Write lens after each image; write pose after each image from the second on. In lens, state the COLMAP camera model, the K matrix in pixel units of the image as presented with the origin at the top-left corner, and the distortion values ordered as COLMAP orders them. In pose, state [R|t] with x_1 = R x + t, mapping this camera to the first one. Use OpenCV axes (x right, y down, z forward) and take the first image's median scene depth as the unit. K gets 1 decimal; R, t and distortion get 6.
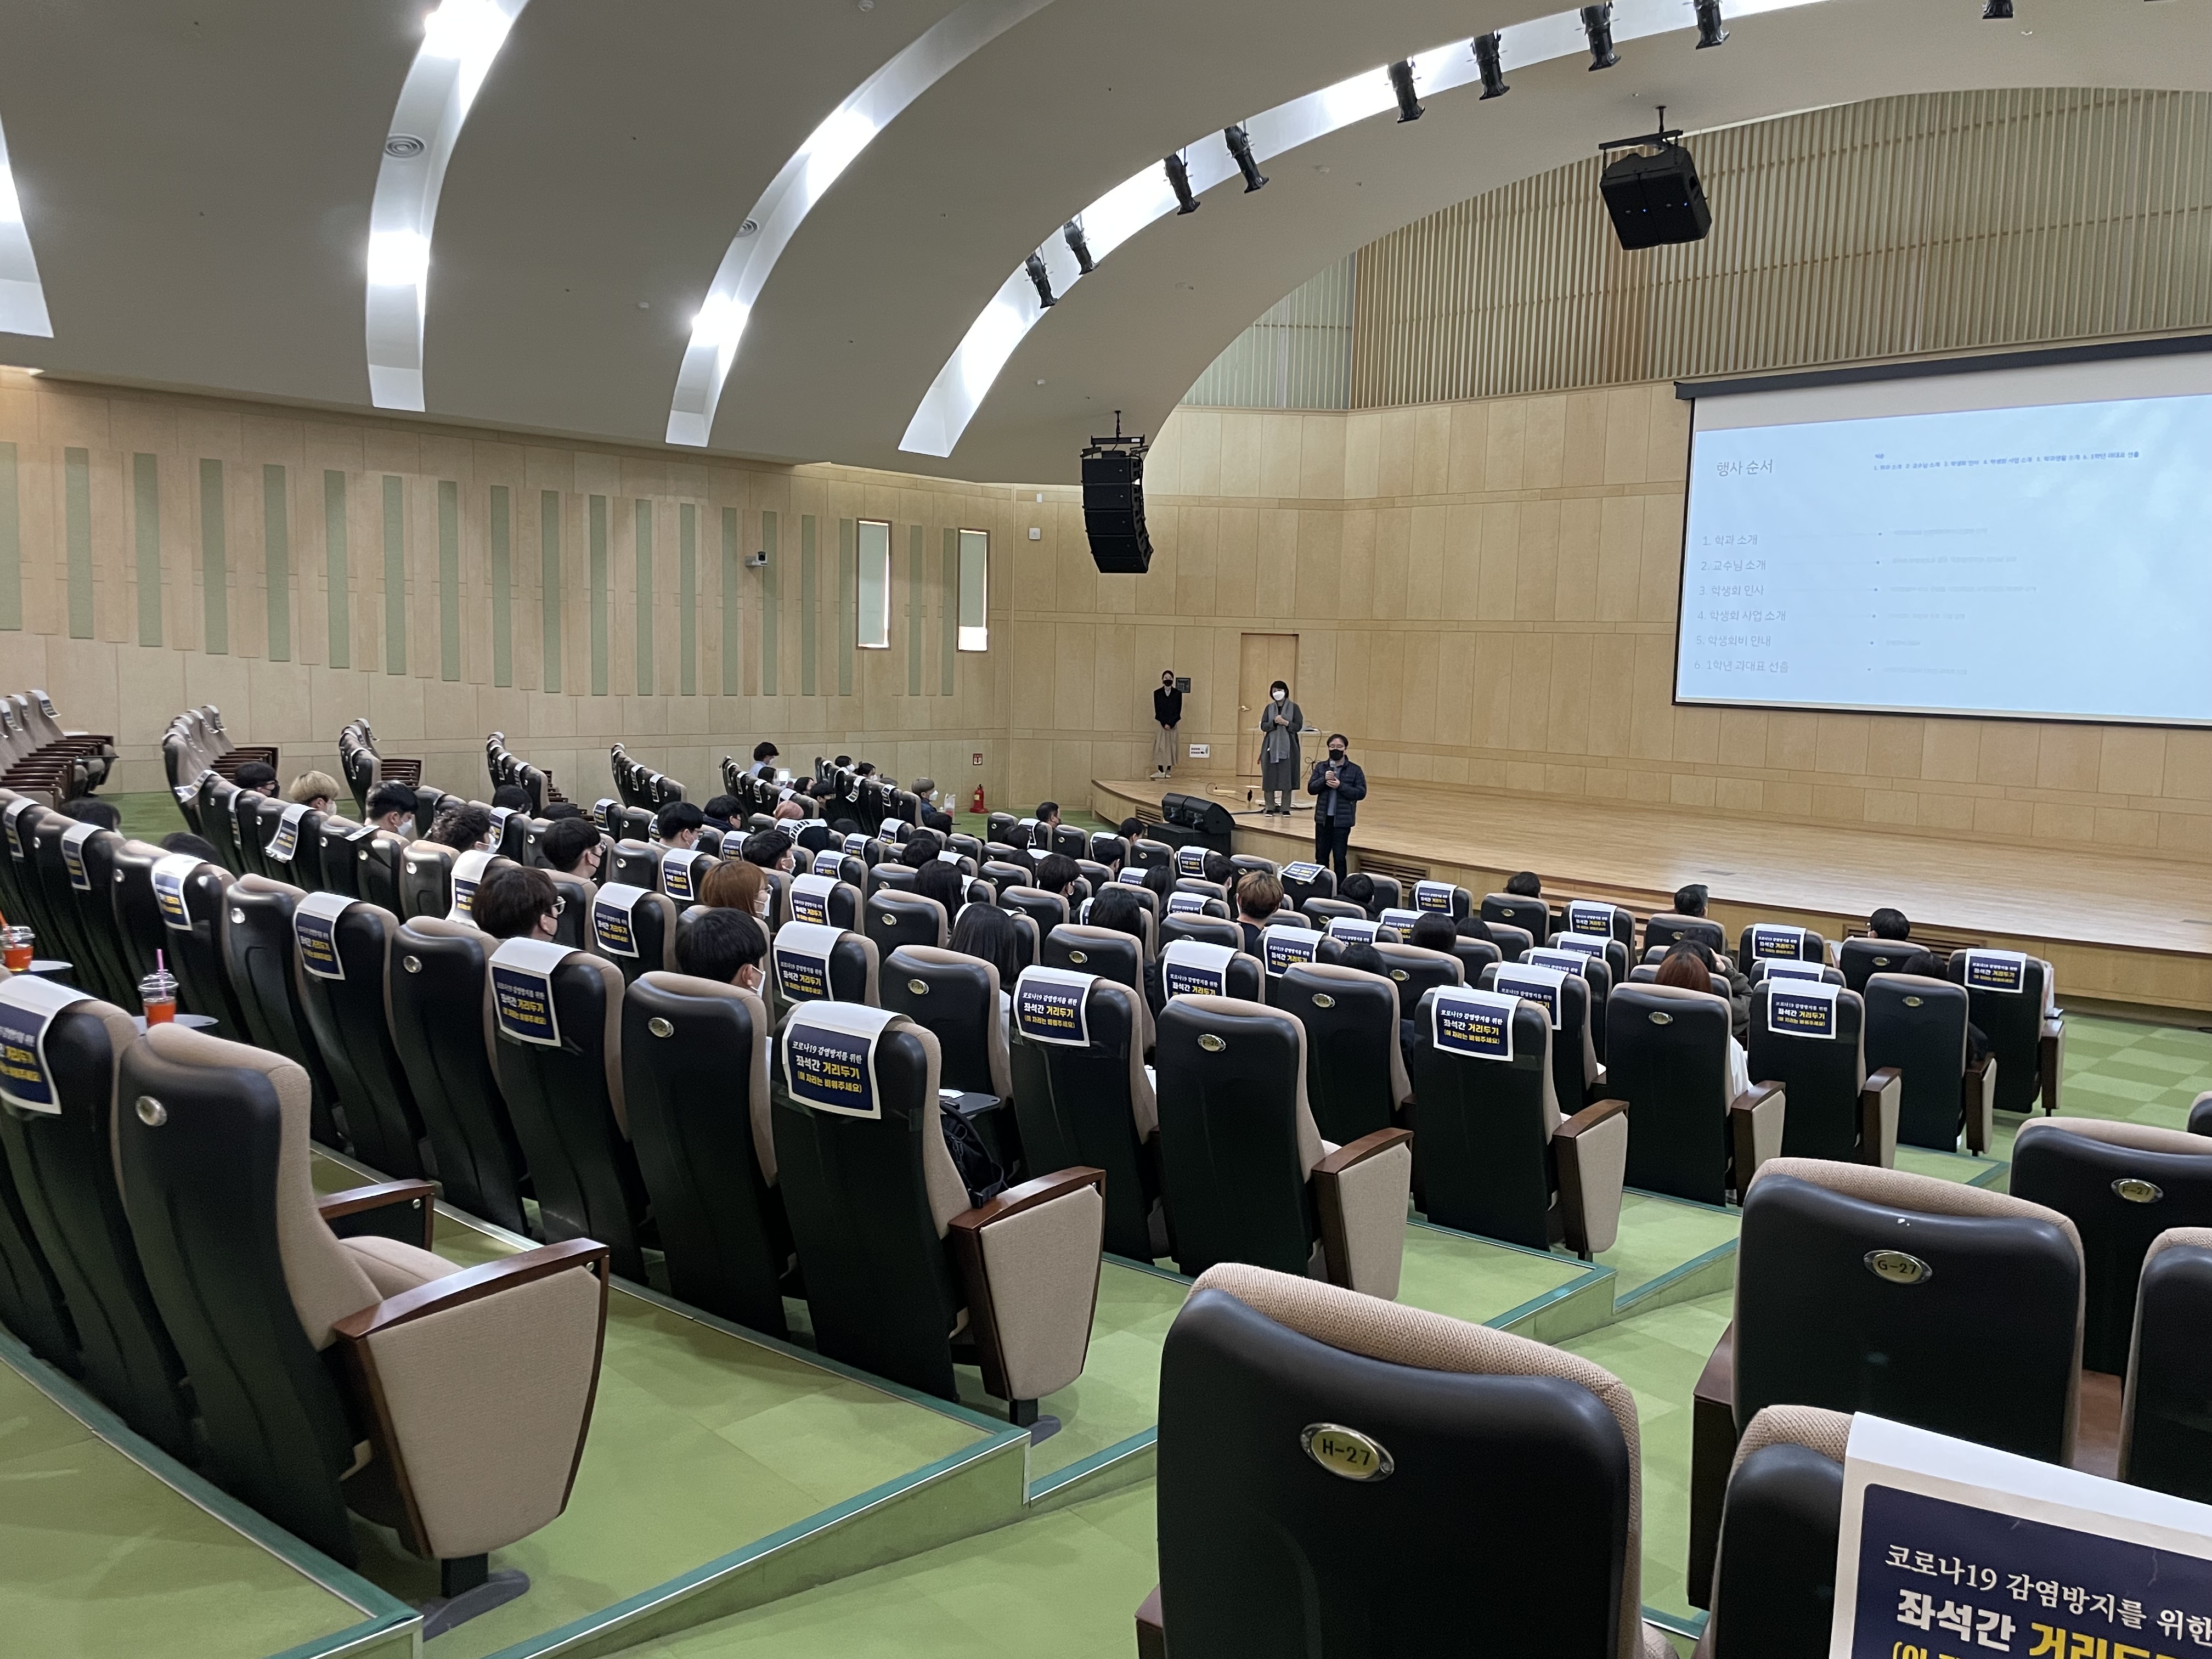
lens RADIAL K [[1653.0, 0, 1106.0], [0, 1653.0, 829.5], [0, 0, 1]] dist [0.132629, -0.194911]
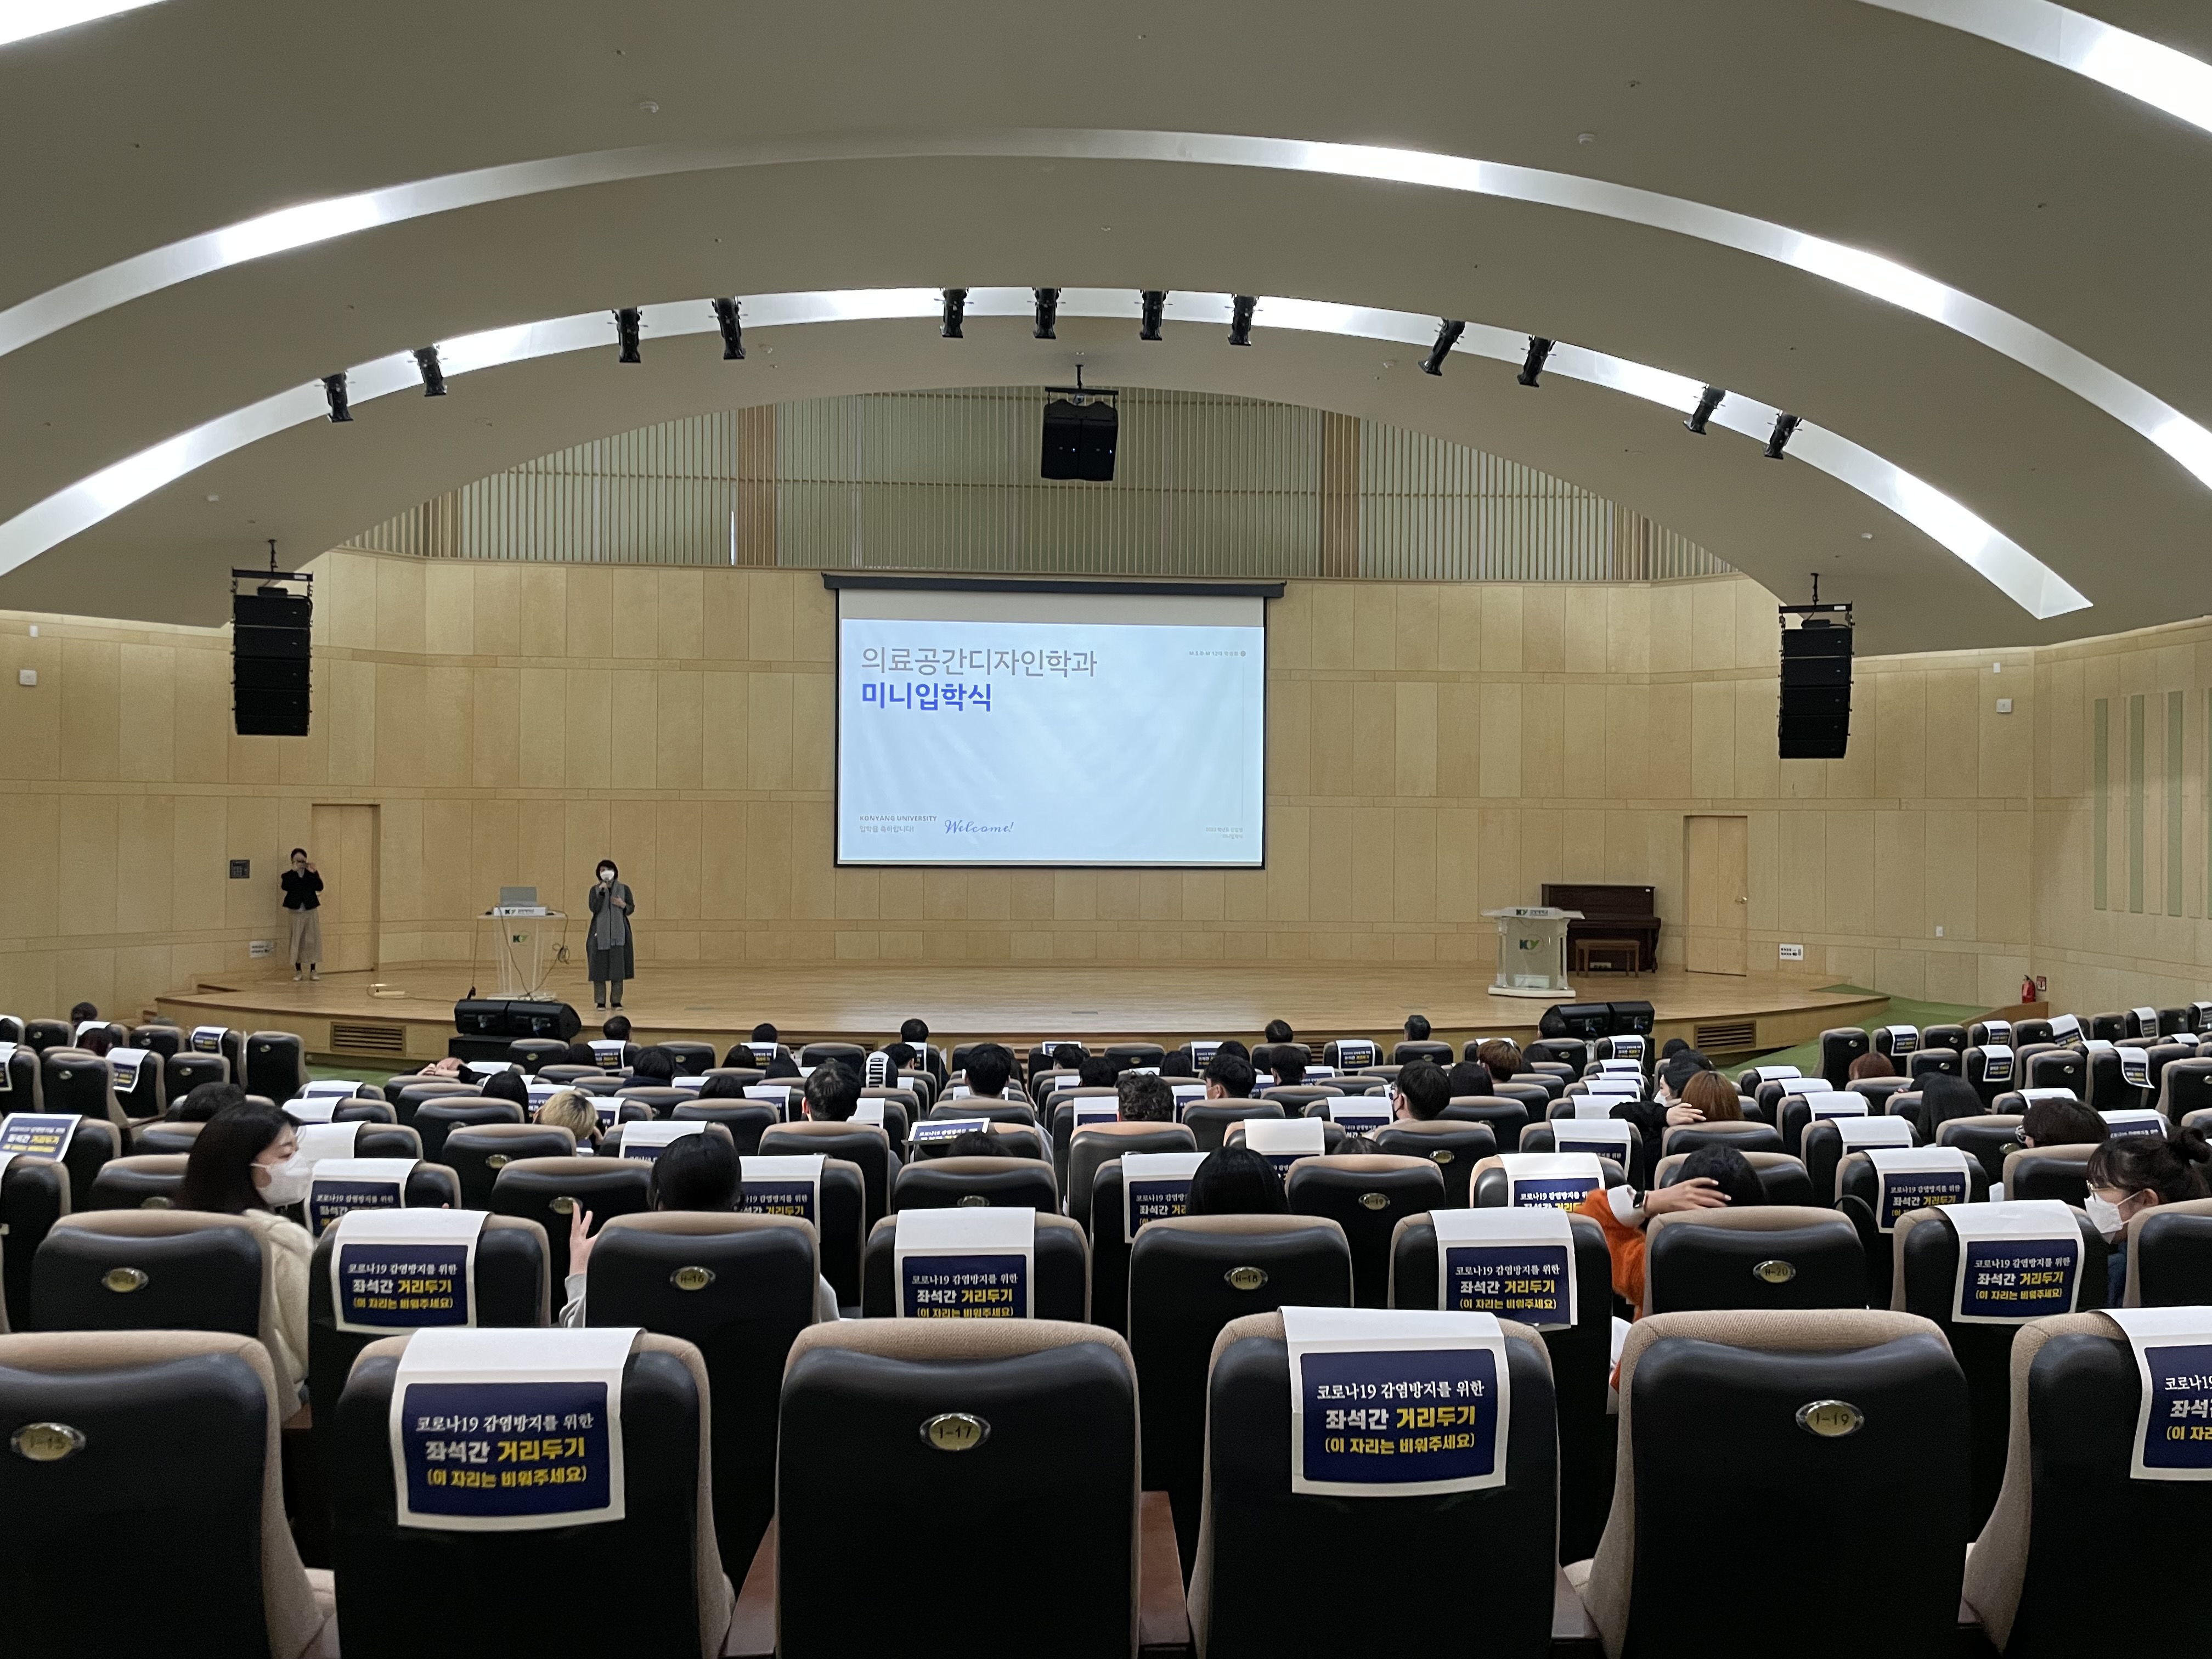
lens RADIAL K [[1674.5, 0, 1106.0], [0, 1674.5, 829.5], [0, 0, 1]] dist [0.005370, -0.000166]
pose [[0.630222, -0.031499, 0.775776, -0.375786], [0.097552, 0.994471, -0.038870, -0.038998], [-0.770262, 0.100175, 0.629810, 0.184756]]
